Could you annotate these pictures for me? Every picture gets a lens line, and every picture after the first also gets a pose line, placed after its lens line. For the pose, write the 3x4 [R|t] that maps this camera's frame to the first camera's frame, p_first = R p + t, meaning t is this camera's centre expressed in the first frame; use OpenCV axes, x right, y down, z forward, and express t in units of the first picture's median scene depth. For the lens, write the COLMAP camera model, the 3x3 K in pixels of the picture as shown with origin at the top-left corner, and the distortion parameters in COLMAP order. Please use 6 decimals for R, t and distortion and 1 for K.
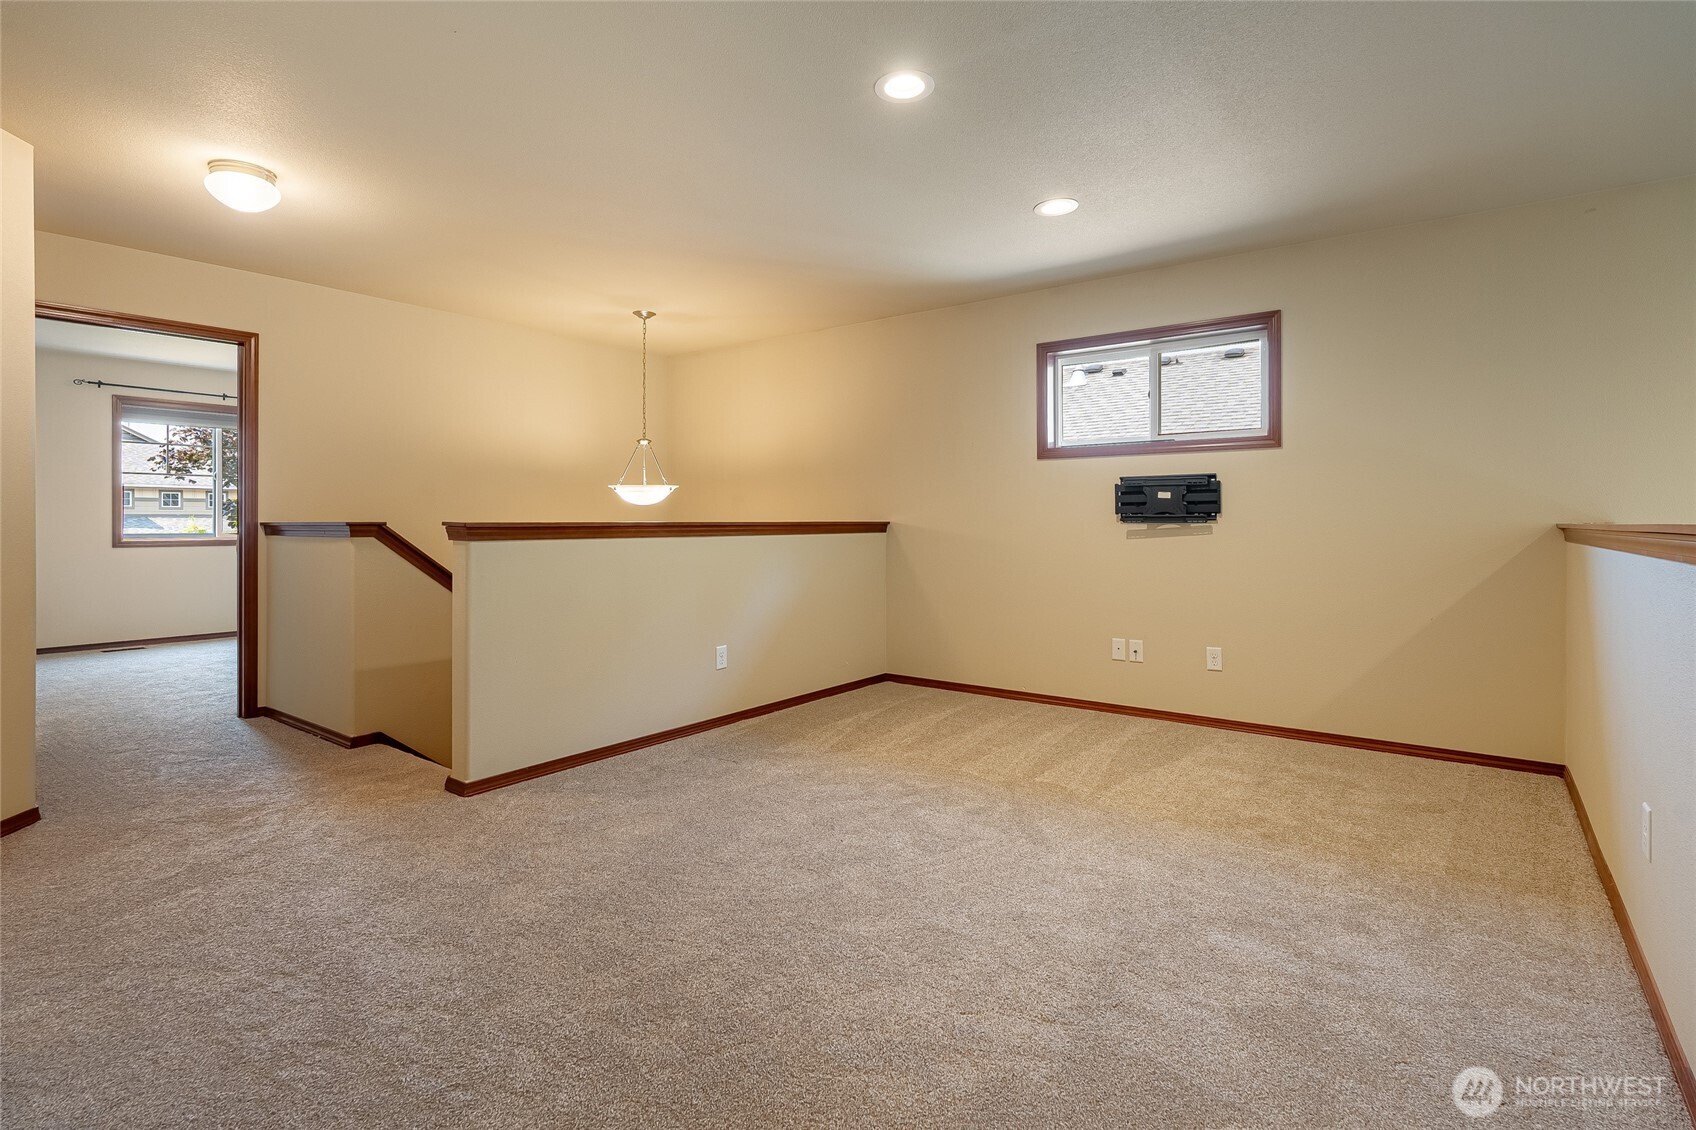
lens RADIAL K [[837.4, 0, 849.4], [0, 837.4, 550.1], [0, 0, 1]] dist [0.001006, 0.000218]
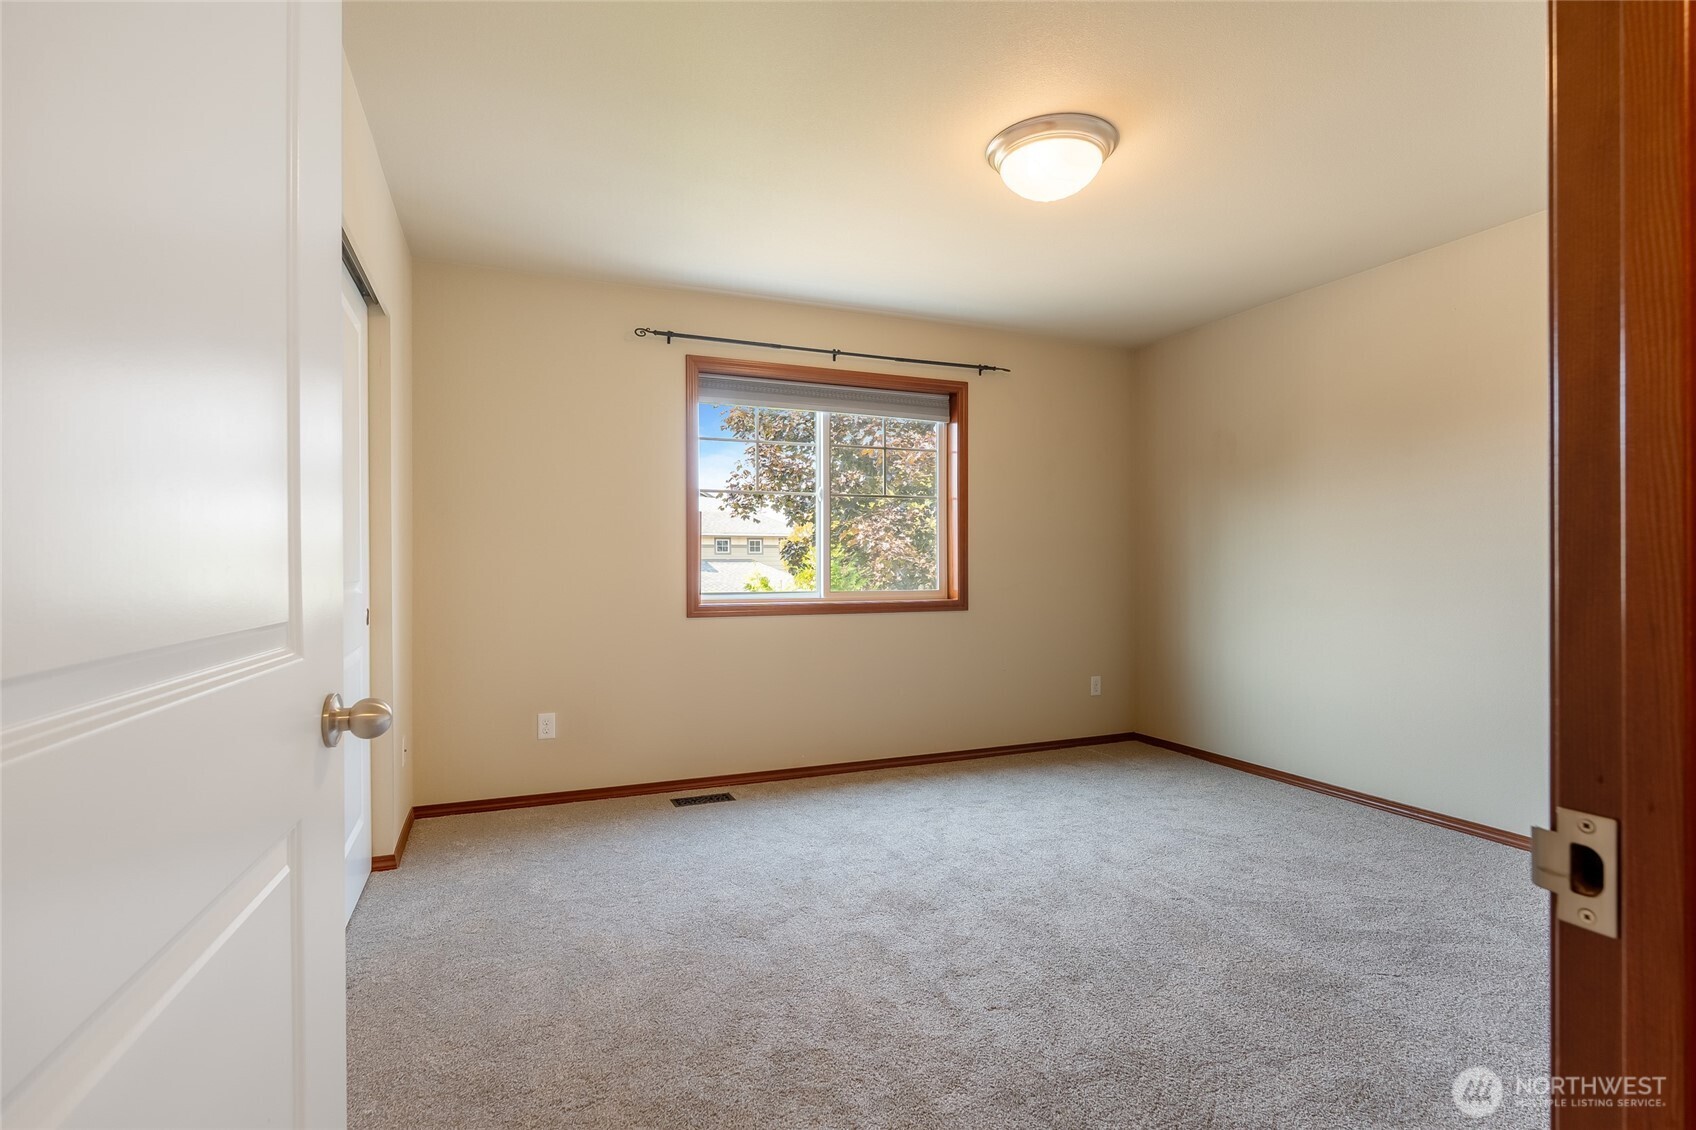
lens RADIAL K [[837.4, 0, 851.3], [0, 837.4, 578.3], [0, 0, 1]] dist [0.001006, 0.000218]
pose [[0.865691, -0.011462, -0.500447, -0.284903], [0.007923, 0.999926, -0.009197, -0.015165], [0.500516, 0.003997, 0.865718, 0.321998]]
